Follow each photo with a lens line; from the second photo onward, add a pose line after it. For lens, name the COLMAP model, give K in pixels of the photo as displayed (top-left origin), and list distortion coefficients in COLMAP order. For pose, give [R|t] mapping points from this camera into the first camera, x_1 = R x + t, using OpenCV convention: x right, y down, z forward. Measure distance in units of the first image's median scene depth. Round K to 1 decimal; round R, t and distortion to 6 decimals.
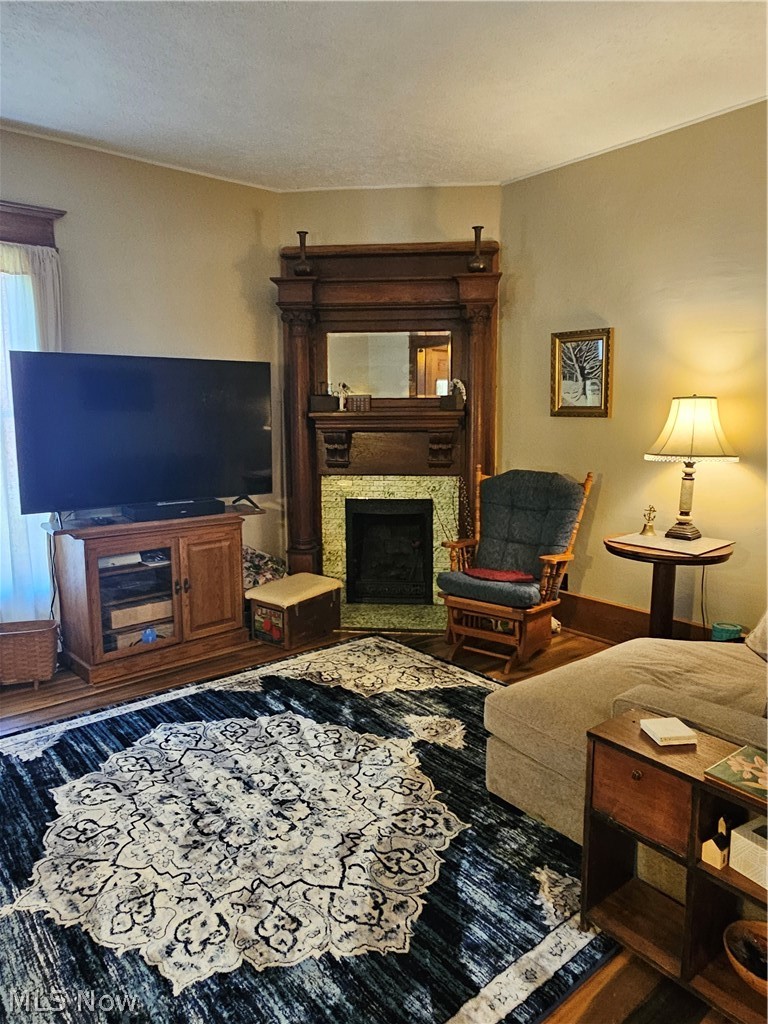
lens RADIAL K [[681.5, 0, 388.8], [0, 681.5, 507.2], [0, 0, 1]] dist [-0.002731, 0.000952]
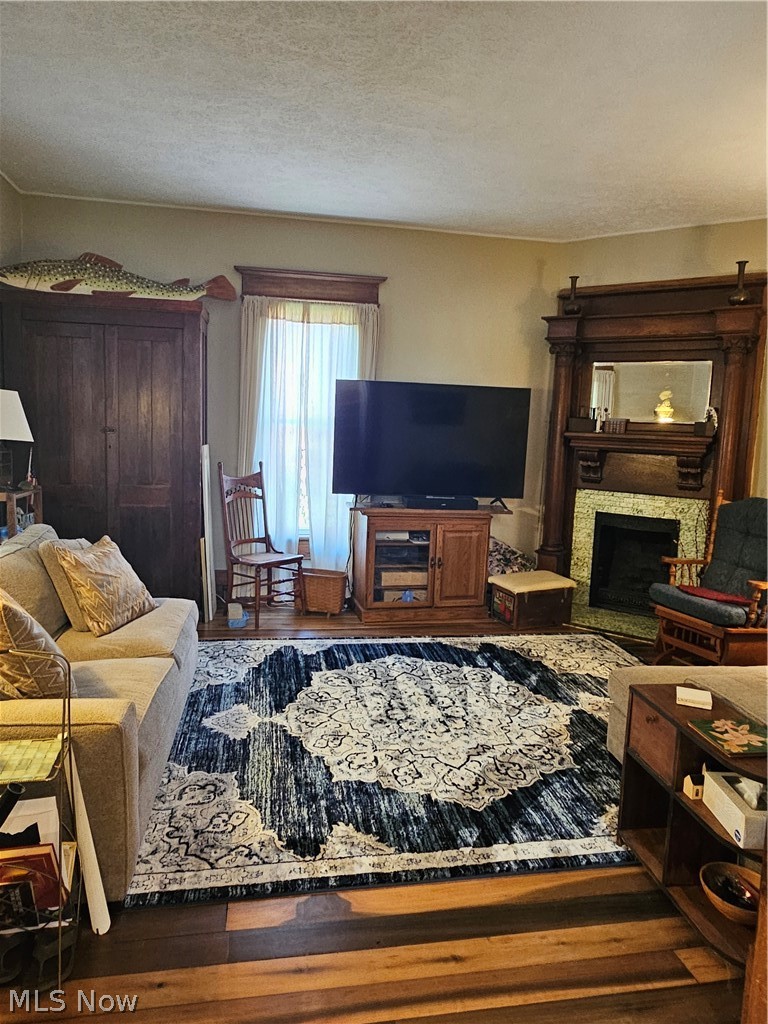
lens RADIAL K [[681.5, 0, 381.9], [0, 681.5, 511.4], [0, 0, 1]] dist [-0.002731, 0.000952]
pose [[0.866329, 0.102039, -0.488939, 0.232531], [-0.111513, 0.993715, 0.009798, 0.020418], [0.486866, 0.046035, 0.872263, -0.176872]]
